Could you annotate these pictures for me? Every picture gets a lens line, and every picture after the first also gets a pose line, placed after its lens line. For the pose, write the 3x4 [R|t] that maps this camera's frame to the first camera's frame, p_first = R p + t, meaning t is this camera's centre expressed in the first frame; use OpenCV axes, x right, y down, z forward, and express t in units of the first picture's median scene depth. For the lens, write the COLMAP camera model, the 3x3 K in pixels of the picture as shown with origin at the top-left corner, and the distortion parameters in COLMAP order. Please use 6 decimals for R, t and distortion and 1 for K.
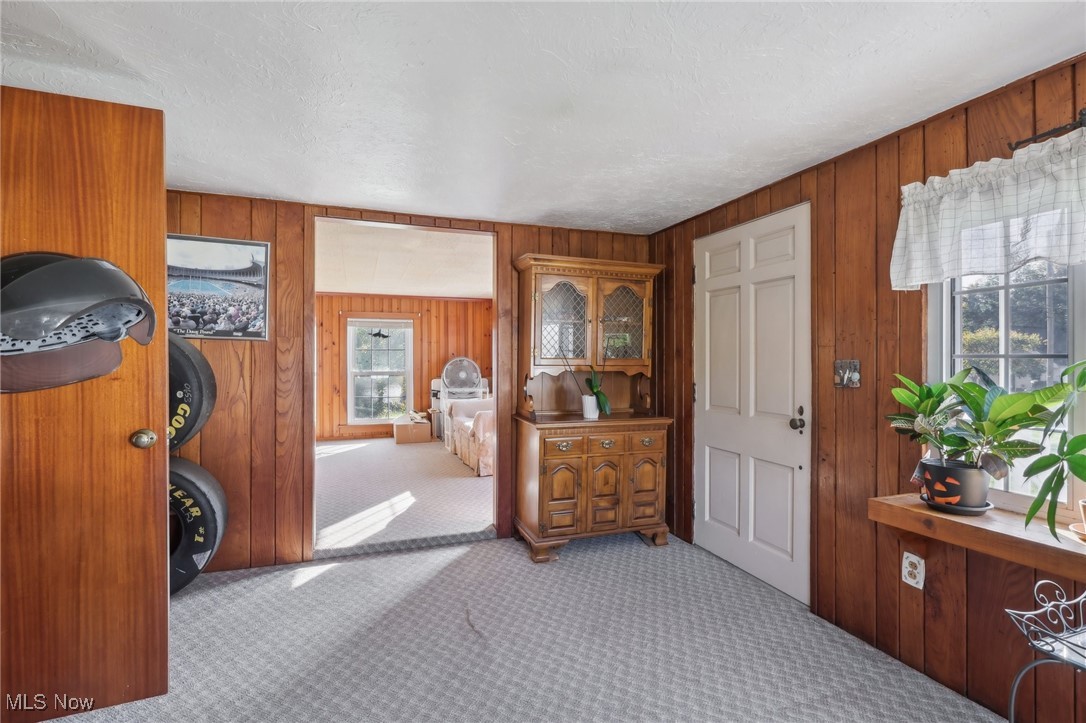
lens RADIAL K [[514.9, 0, 536.5], [0, 514.9, 361.5], [0, 0, 1]] dist [0.000192, -0.000248]
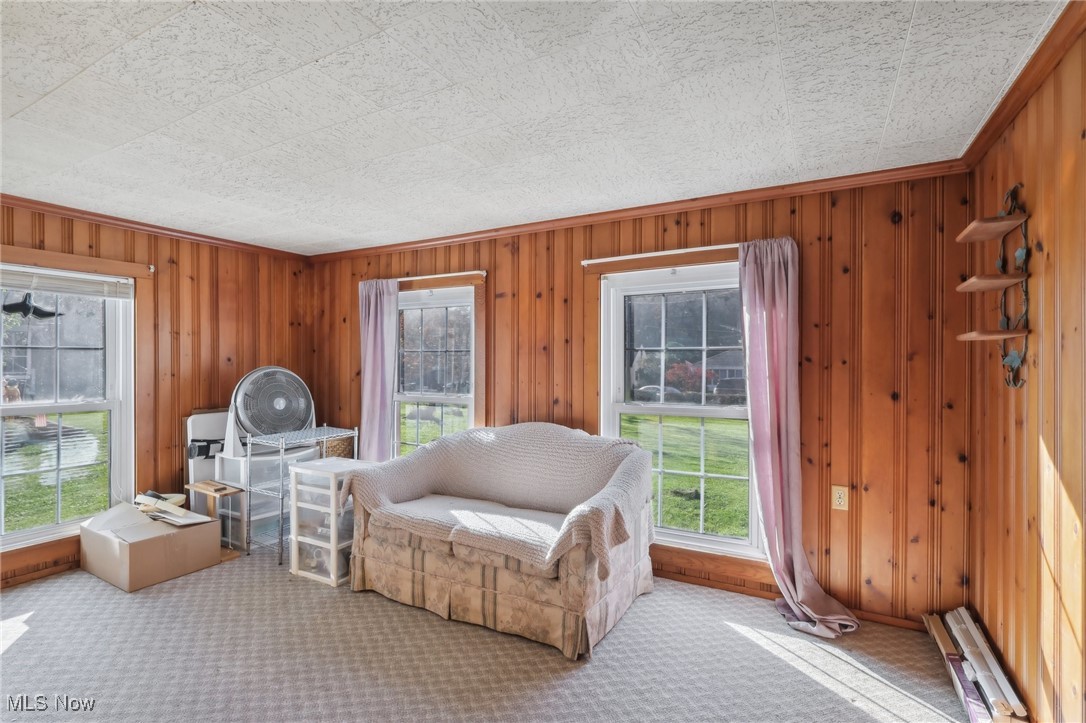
lens RADIAL K [[514.9, 0, 540.9], [0, 514.9, 363.5], [0, 0, 1]] dist [0.000192, -0.000248]
pose [[0.749710, 0.002444, 0.661762, -0.802821], [-0.001721, 0.999997, -0.001743, -0.032681], [-0.661764, 0.000168, 0.749712, 1.371123]]
